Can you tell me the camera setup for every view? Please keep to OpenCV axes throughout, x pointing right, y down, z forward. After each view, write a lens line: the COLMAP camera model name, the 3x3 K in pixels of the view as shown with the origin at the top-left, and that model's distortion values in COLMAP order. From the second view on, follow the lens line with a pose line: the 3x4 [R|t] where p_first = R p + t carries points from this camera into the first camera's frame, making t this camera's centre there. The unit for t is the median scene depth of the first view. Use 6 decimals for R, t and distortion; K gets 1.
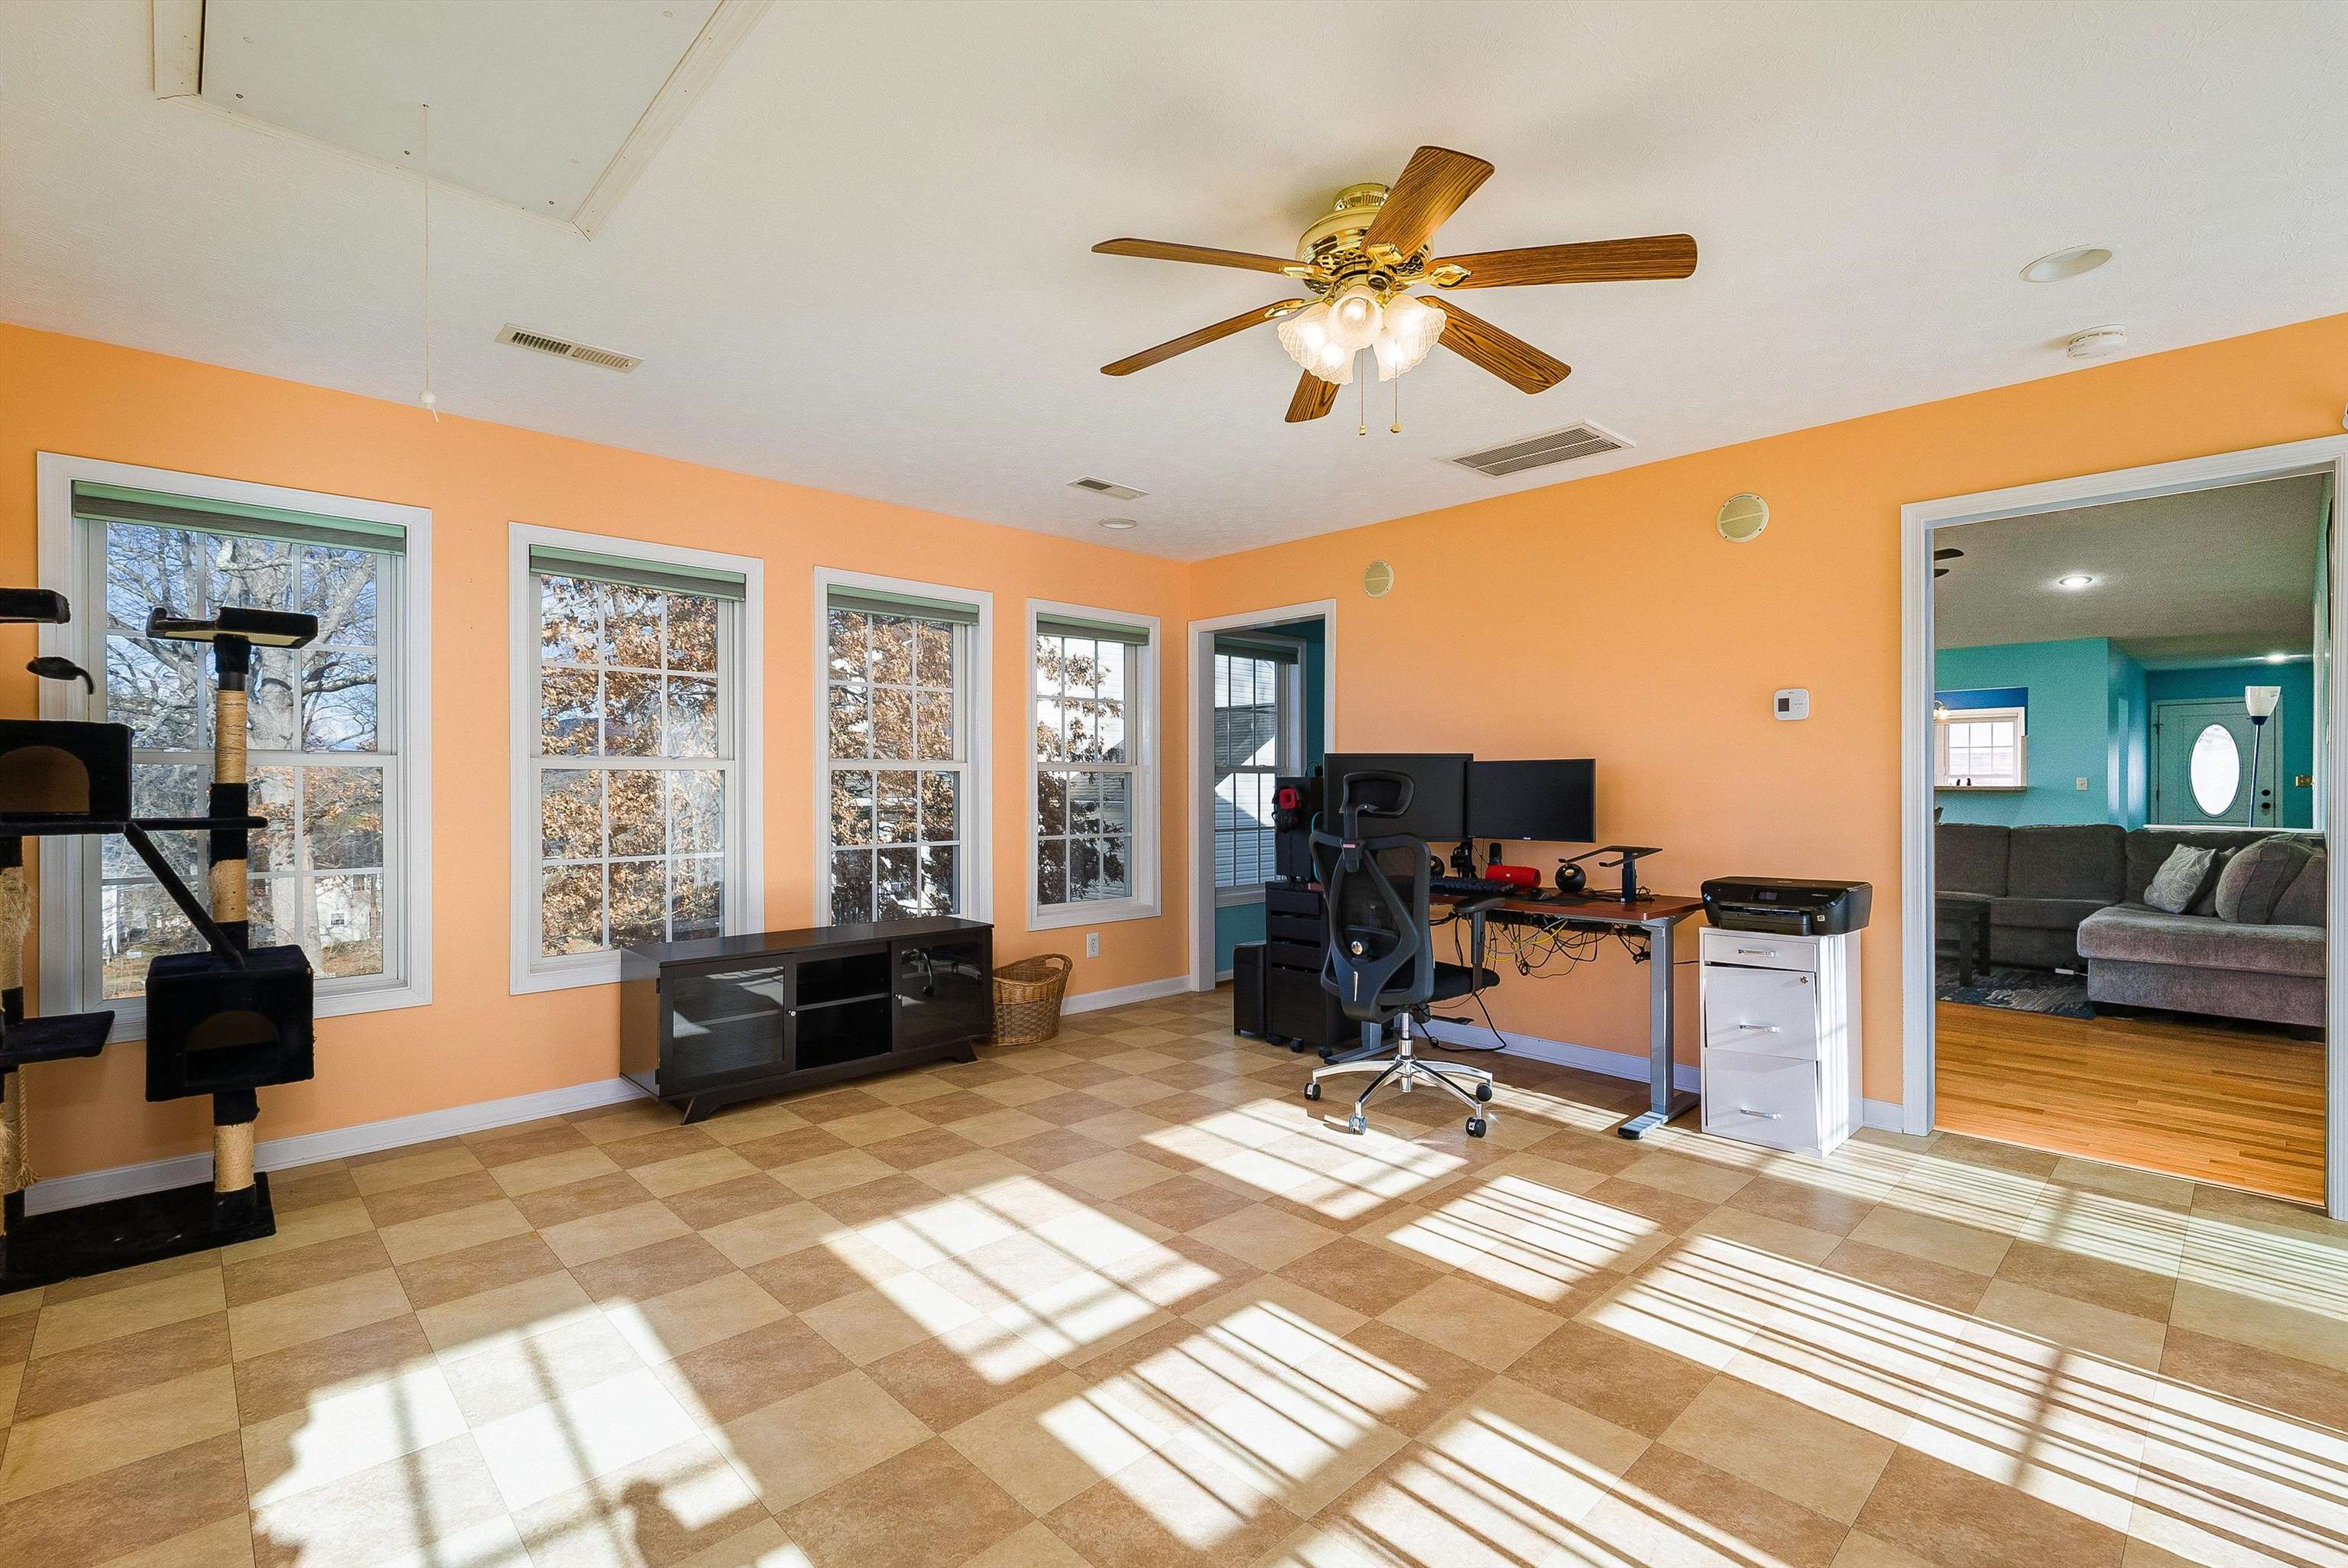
lens RADIAL K [[1024.3, 0, 1177.0], [0, 1024.3, 782.4], [0, 0, 1]] dist [-0.002046, 0.001008]
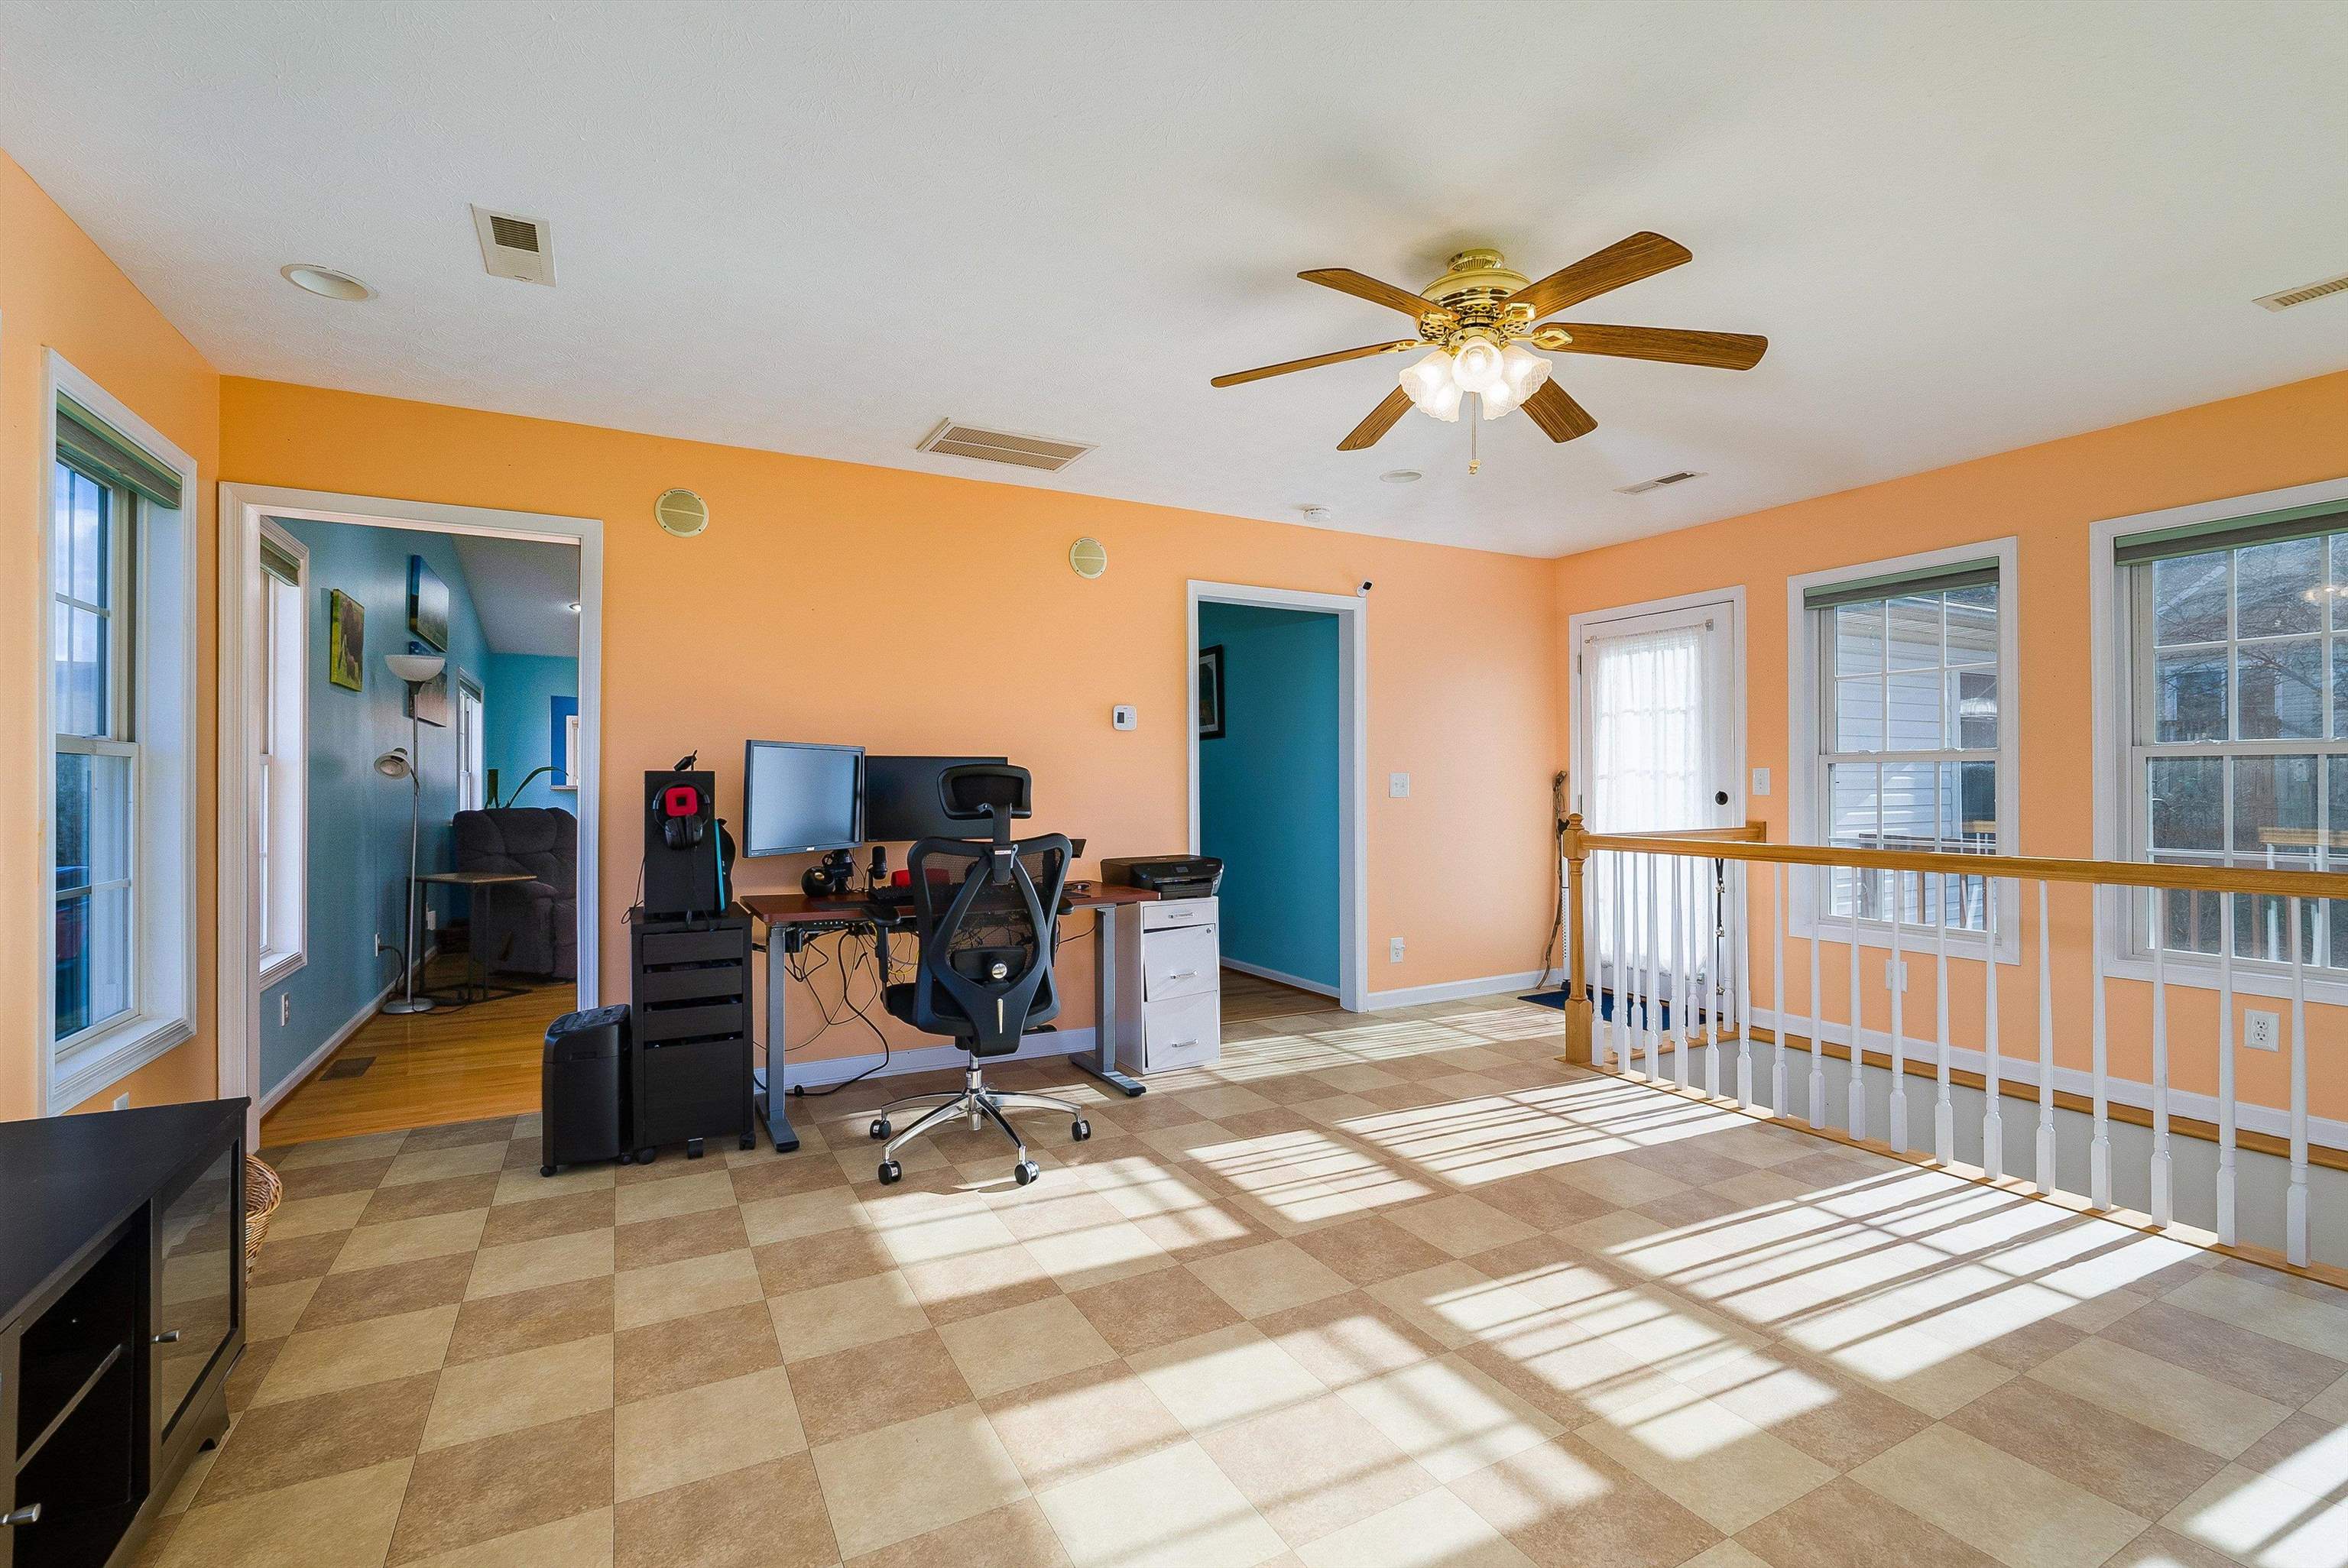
lens RADIAL K [[1024.3, 0, 1177.0], [0, 1024.3, 782.4], [0, 0, 1]] dist [-0.002046, 0.001008]
pose [[0.285920, -0.000470, 0.958253, -0.788604], [-0.000105, 1.000000, 0.000522, 0.002071], [-0.958254, -0.000250, 0.285920, 0.795544]]
